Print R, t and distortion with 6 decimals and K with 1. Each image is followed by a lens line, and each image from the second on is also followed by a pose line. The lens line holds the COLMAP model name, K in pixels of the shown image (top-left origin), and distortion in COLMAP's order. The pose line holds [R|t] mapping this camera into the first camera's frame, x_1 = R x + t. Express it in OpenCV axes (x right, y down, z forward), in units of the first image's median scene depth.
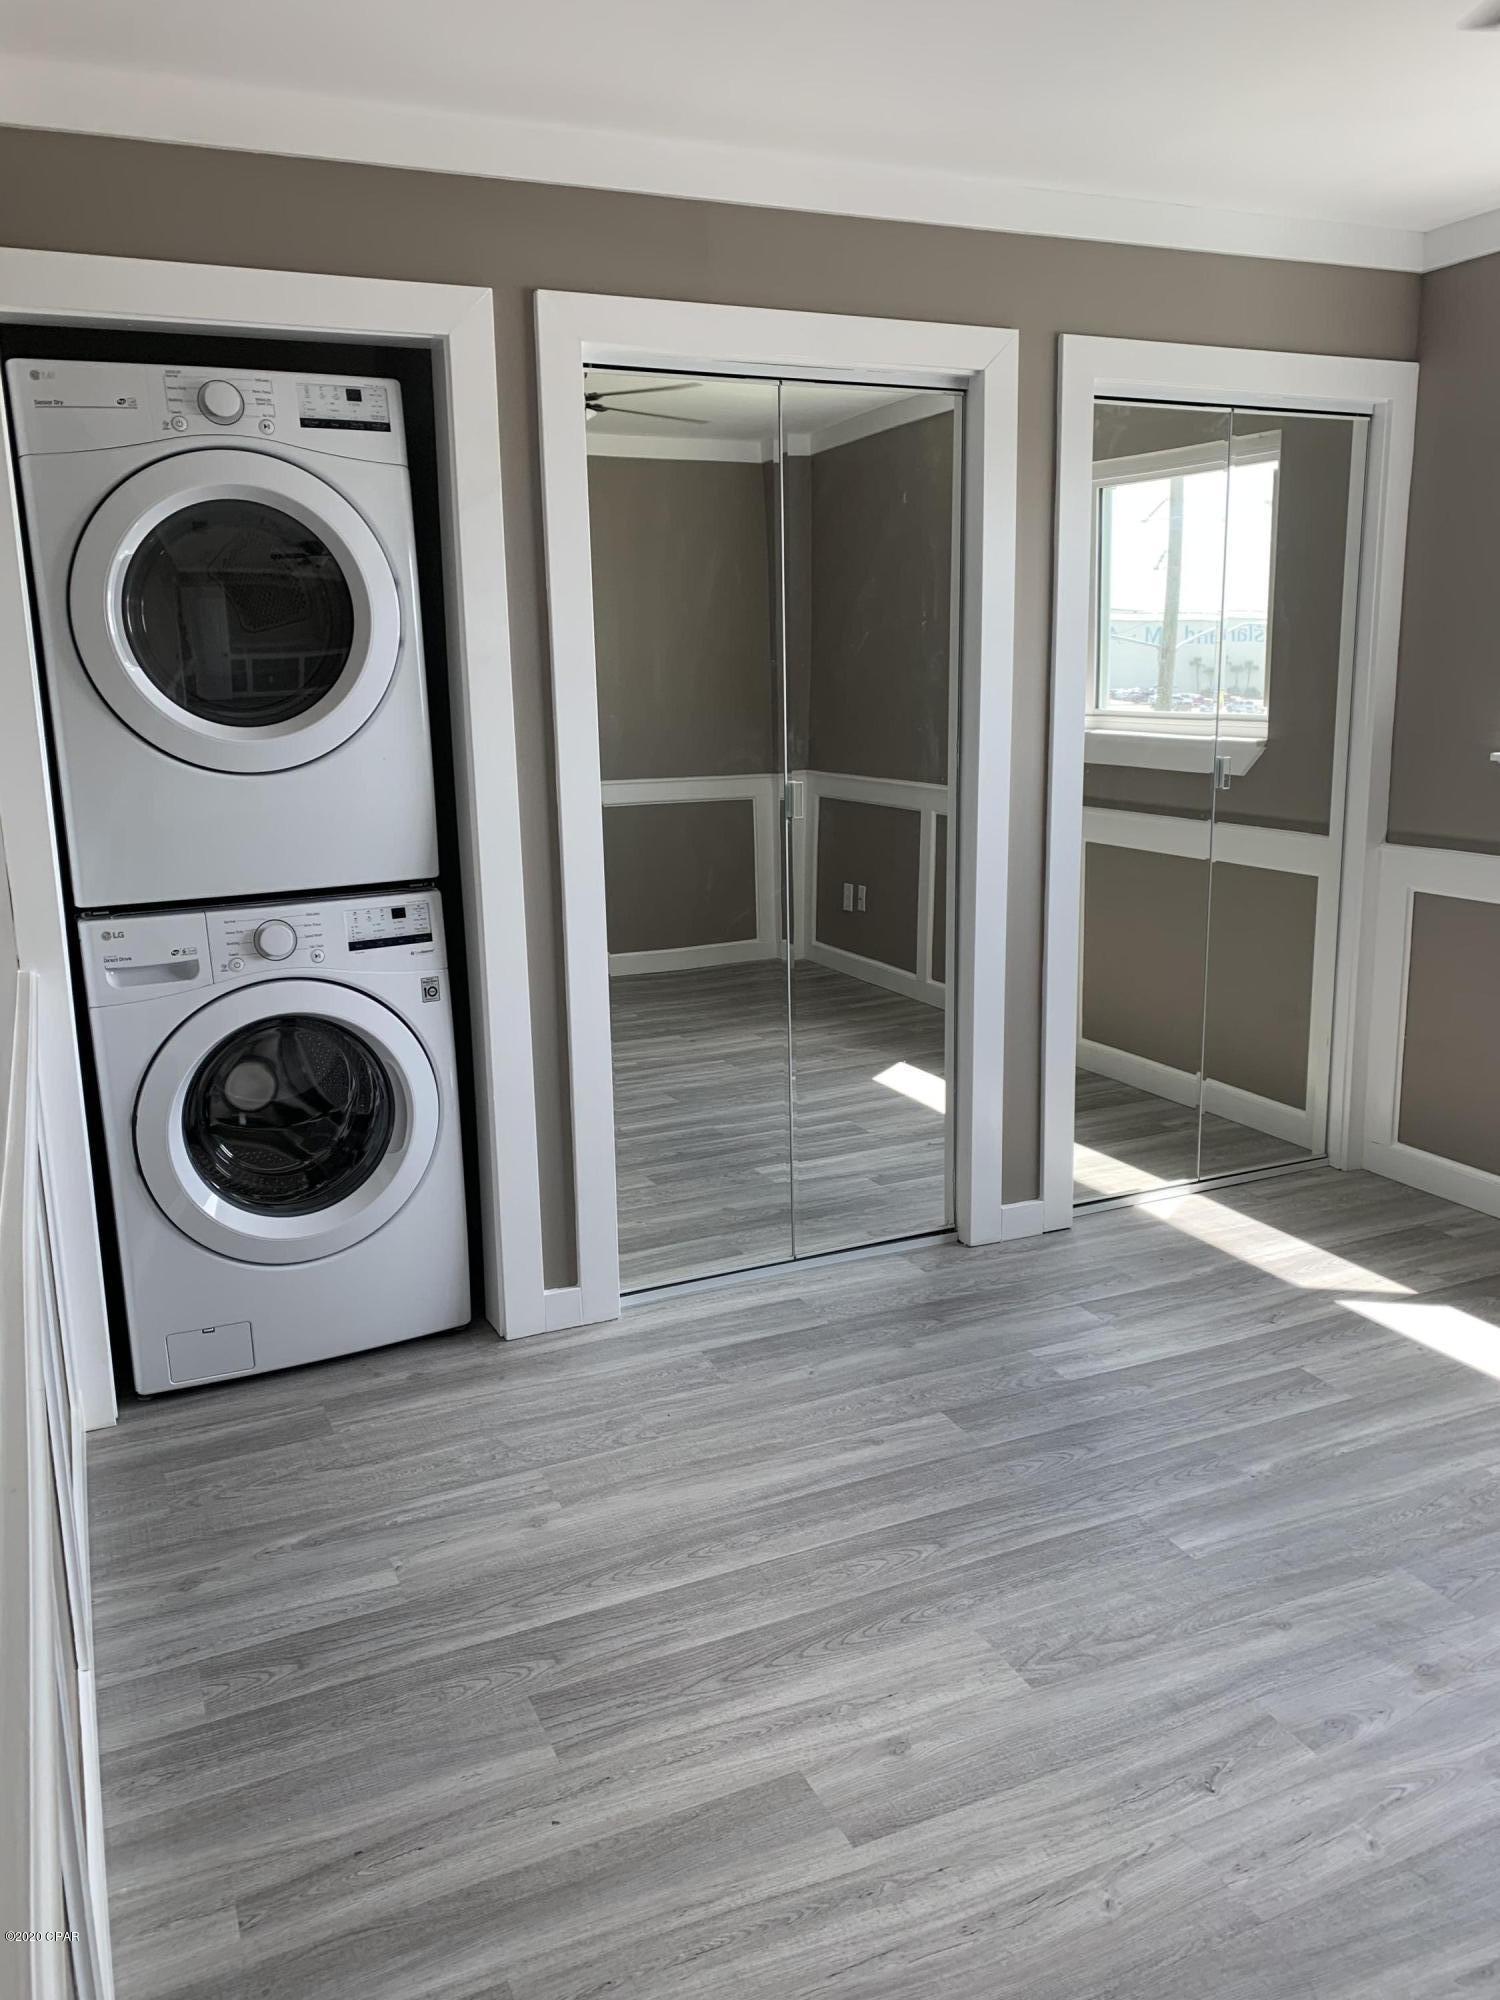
lens RADIAL K [[1543.3, 0, 748.3], [0, 1543.3, 1000.5], [0, 0, 1]] dist [0.012472, -0.000307]
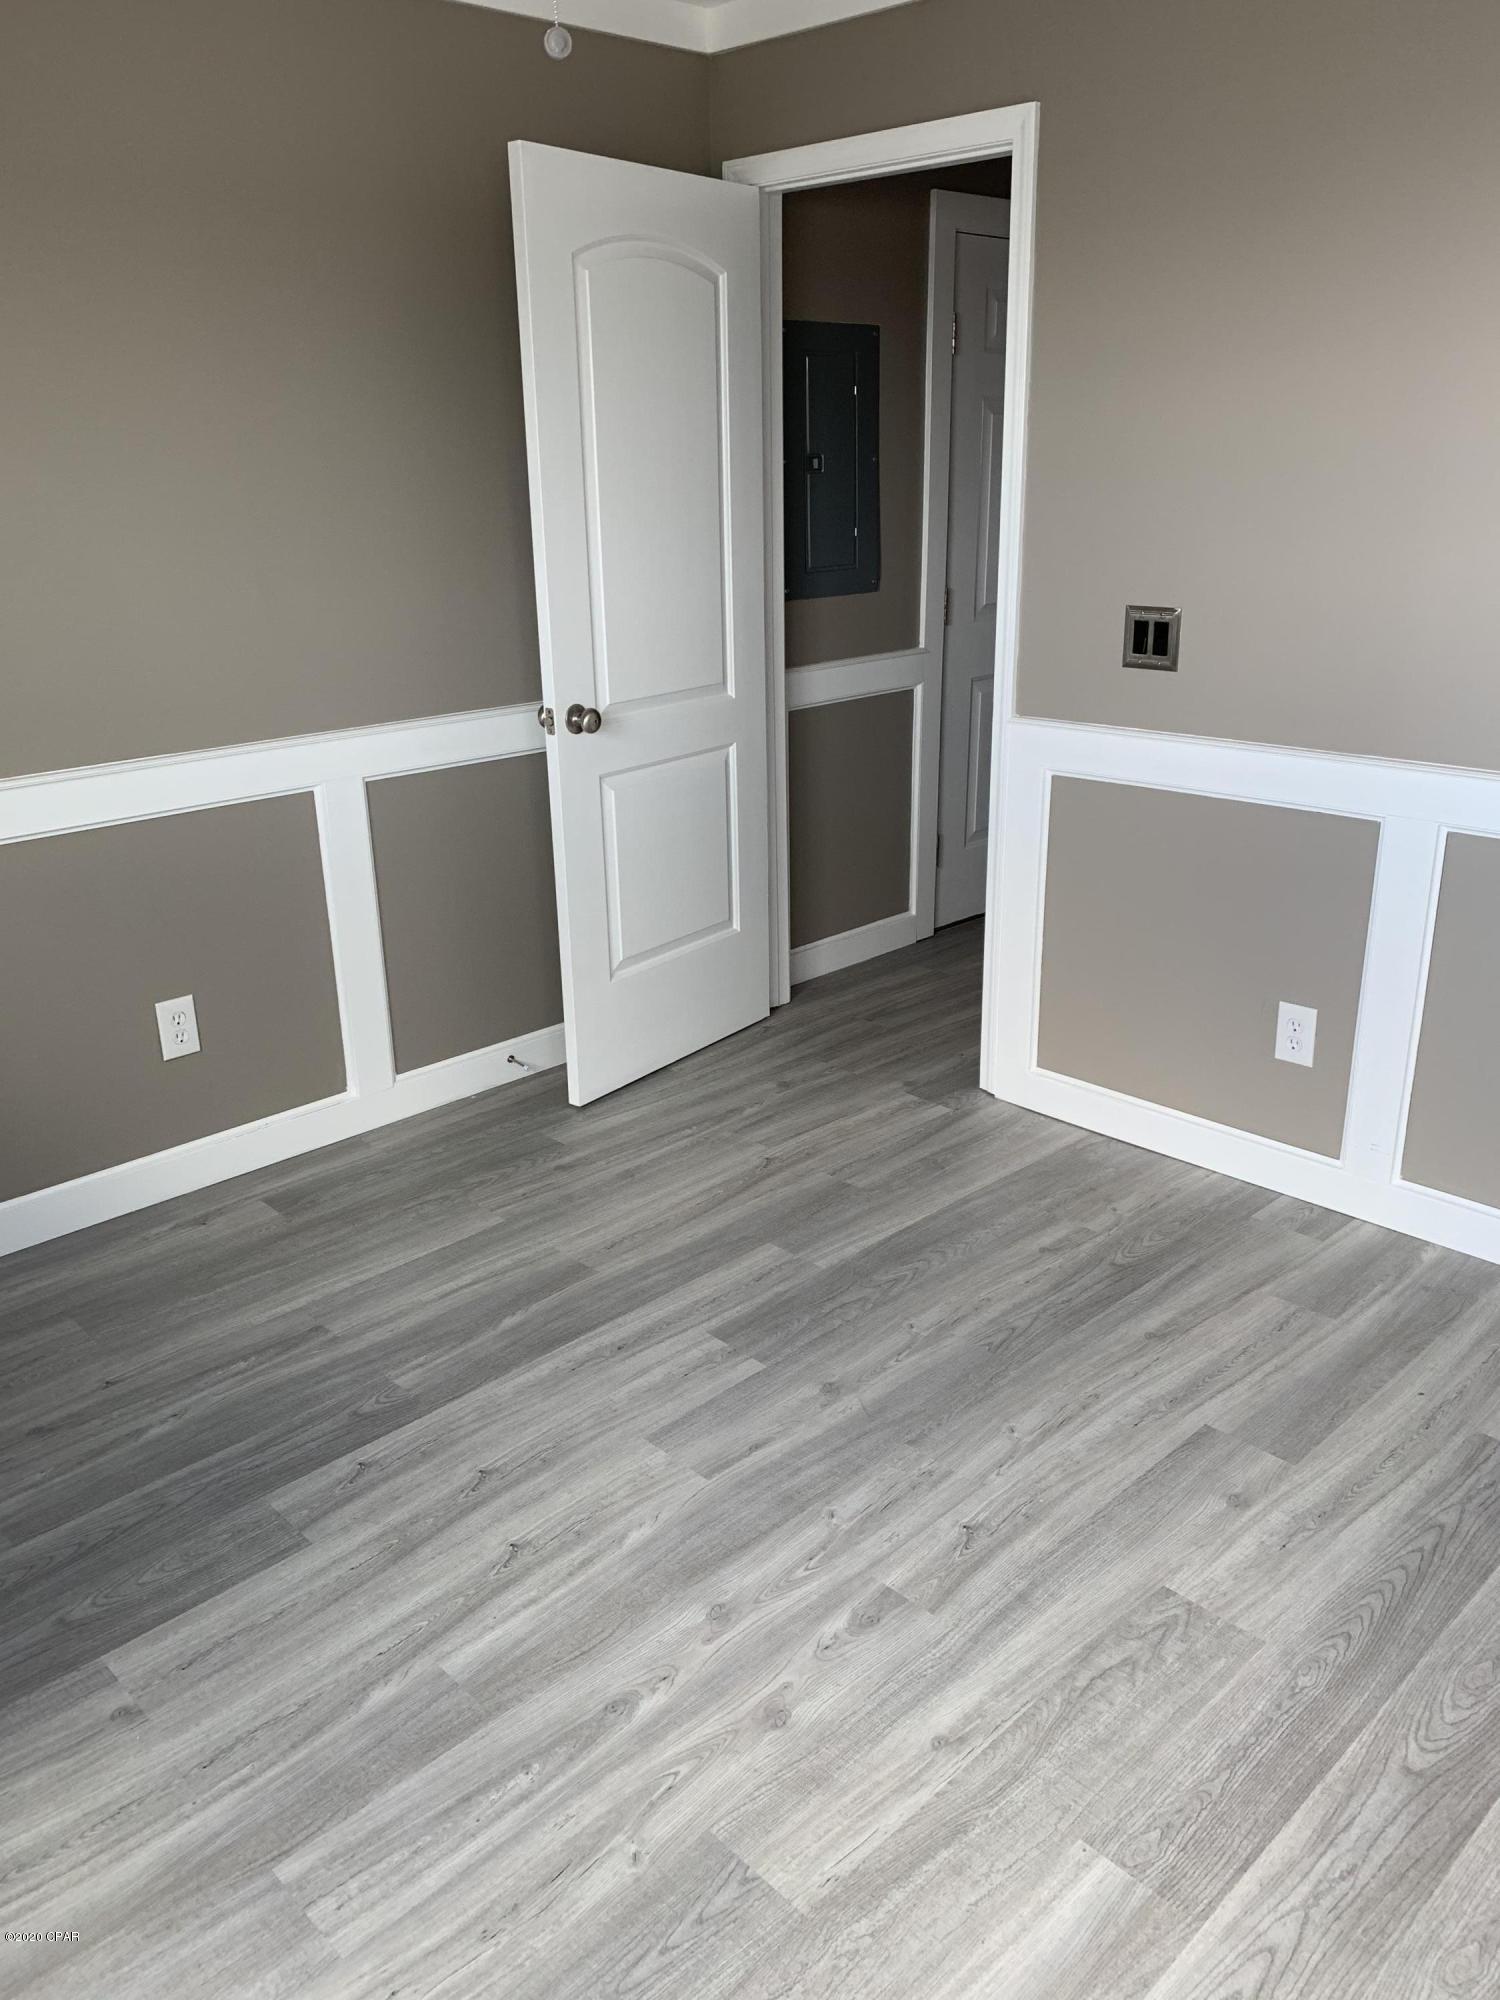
lens RADIAL K [[1543.3, 0, 748.4], [0, 1543.3, 1001.3], [0, 0, 1]] dist [0.012472, -0.000307]
pose [[-0.941559, 0.147435, -0.302870, 0.725649], [-0.034365, 0.852392, 0.521772, -0.386170], [0.335092, 0.501688, -0.797511, 1.641648]]
